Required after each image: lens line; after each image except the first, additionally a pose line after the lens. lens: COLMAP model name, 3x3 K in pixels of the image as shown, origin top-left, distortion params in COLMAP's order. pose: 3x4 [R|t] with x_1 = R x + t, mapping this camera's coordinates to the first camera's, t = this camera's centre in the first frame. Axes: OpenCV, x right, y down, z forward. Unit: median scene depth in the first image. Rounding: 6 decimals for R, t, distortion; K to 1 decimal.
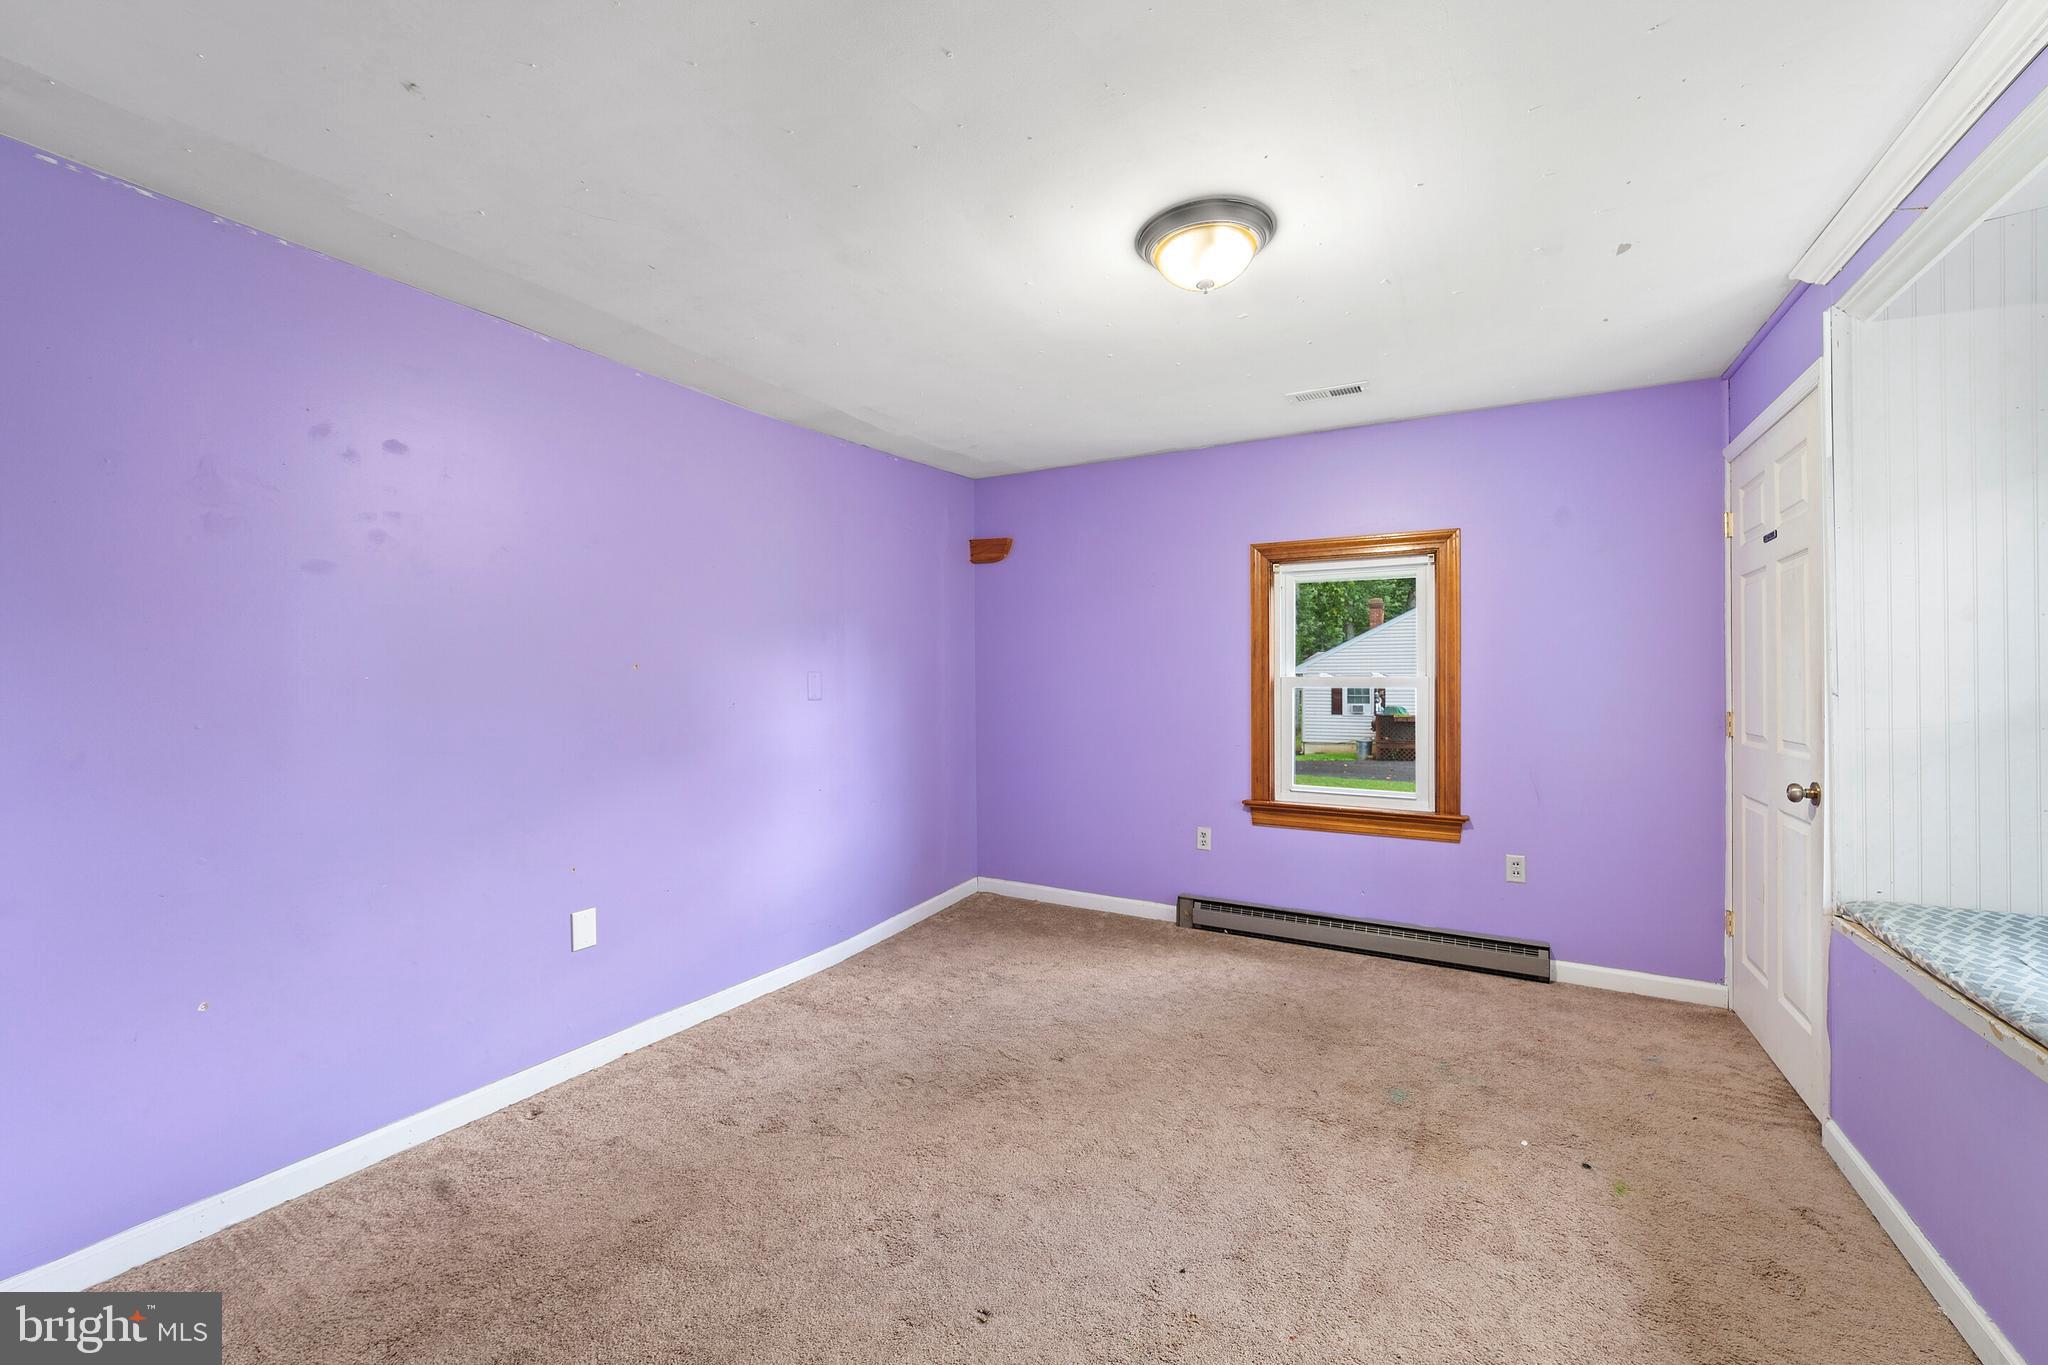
lens RADIAL K [[803.8, 0, 1022.7], [0, 803.8, 638.2], [0, 0, 1]] dist [-0.033667, 0.011465]
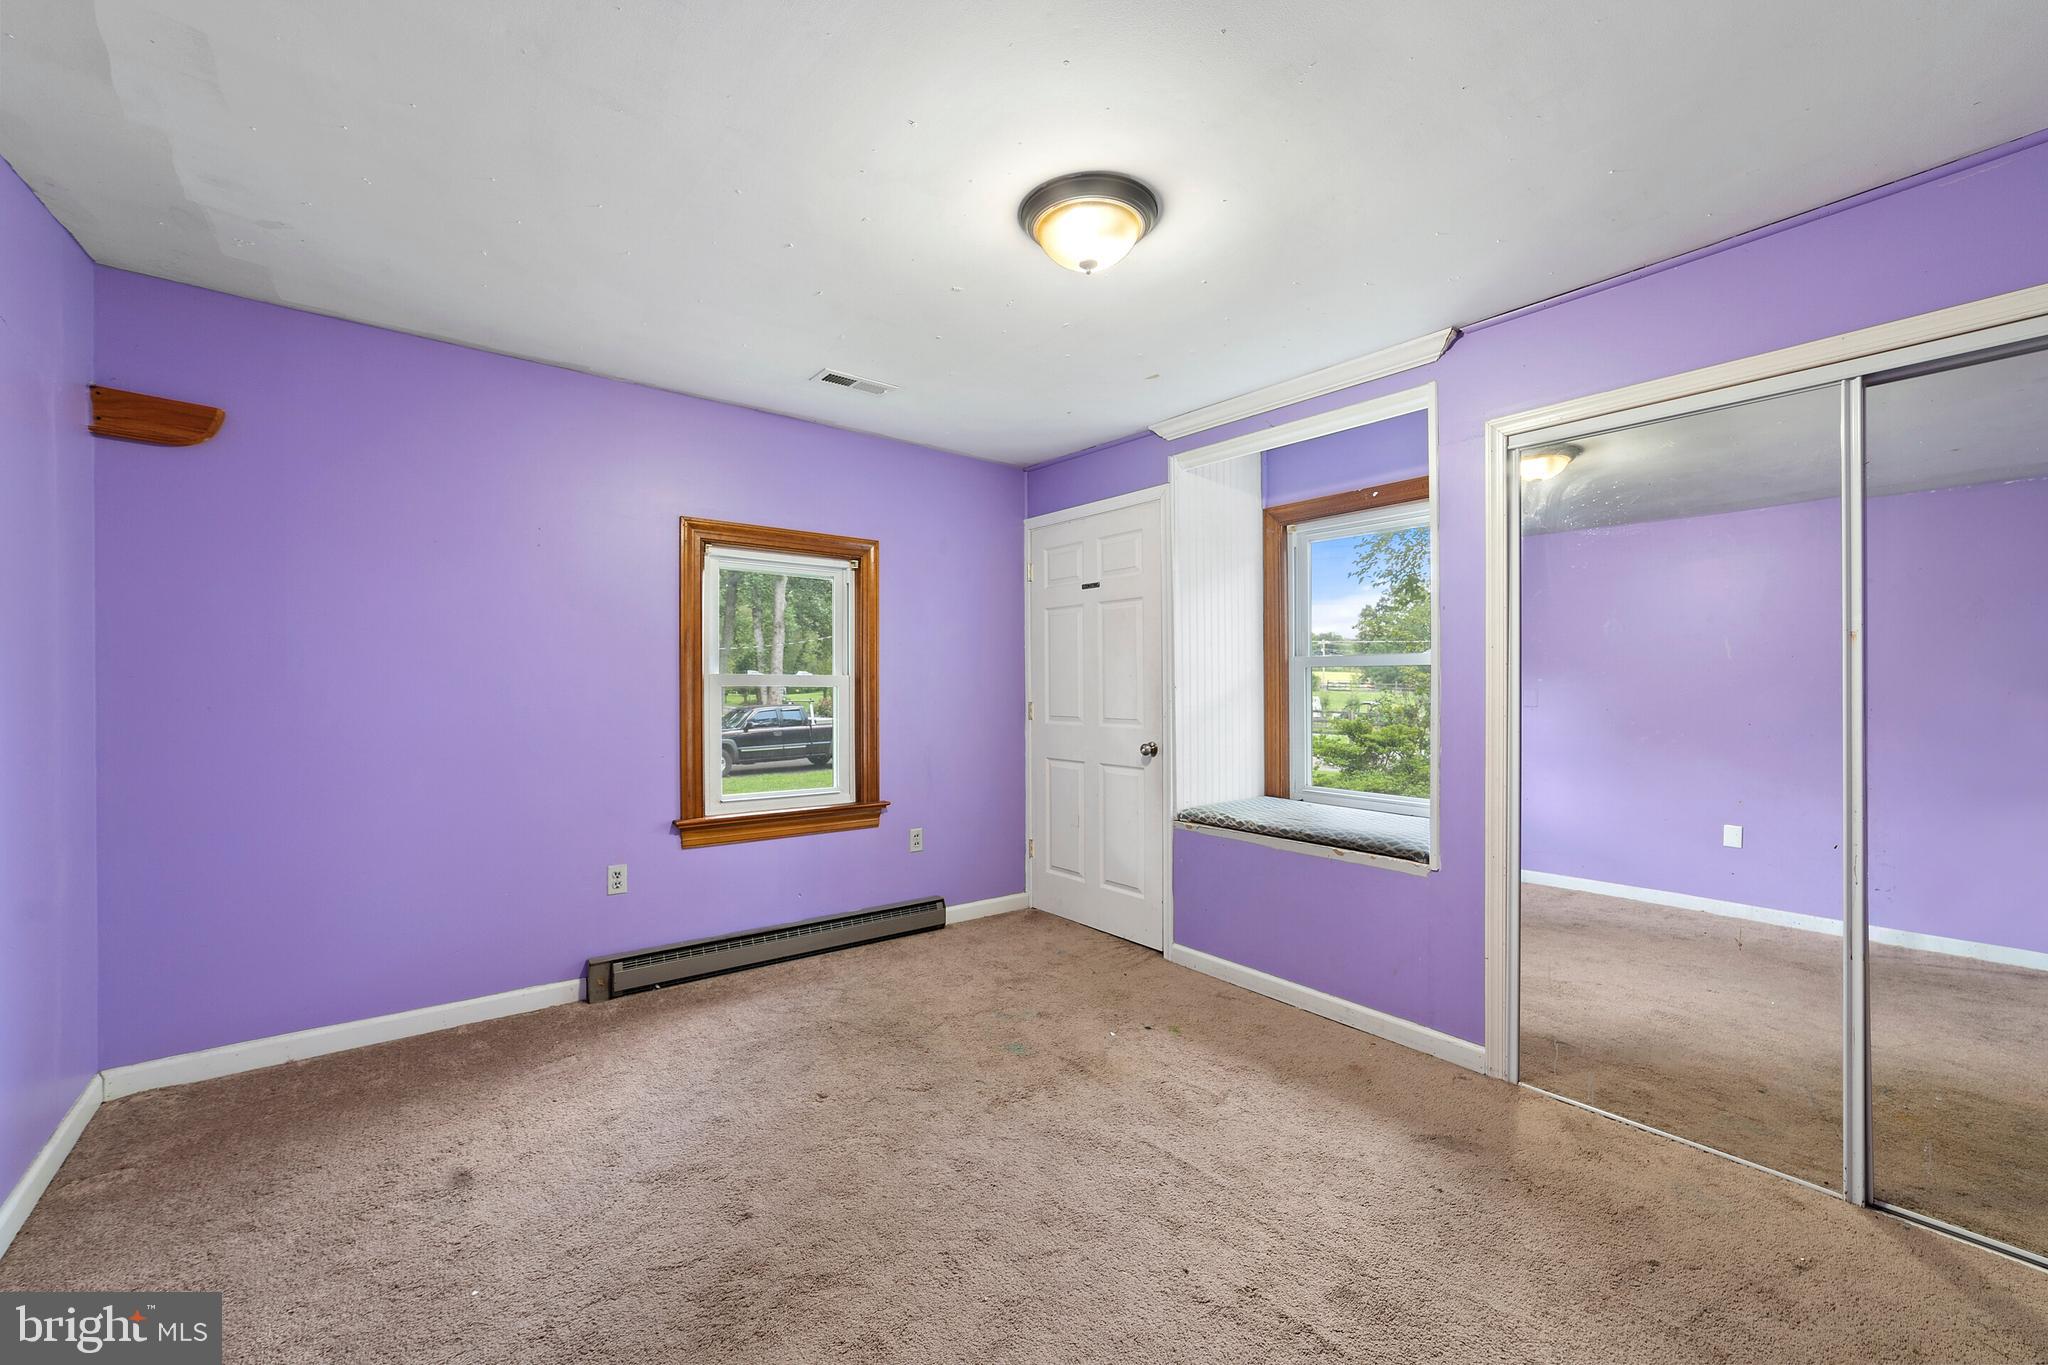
lens RADIAL K [[793.6, 0, 1007.6], [0, 793.6, 654.6], [0, 0, 1]] dist [-0.023042, 0.009374]
pose [[0.382611, 0.033943, 0.923286, -0.399840], [-0.050767, 0.998588, -0.015673, 0.027567], [-0.922514, -0.040876, 0.383794, 0.419806]]
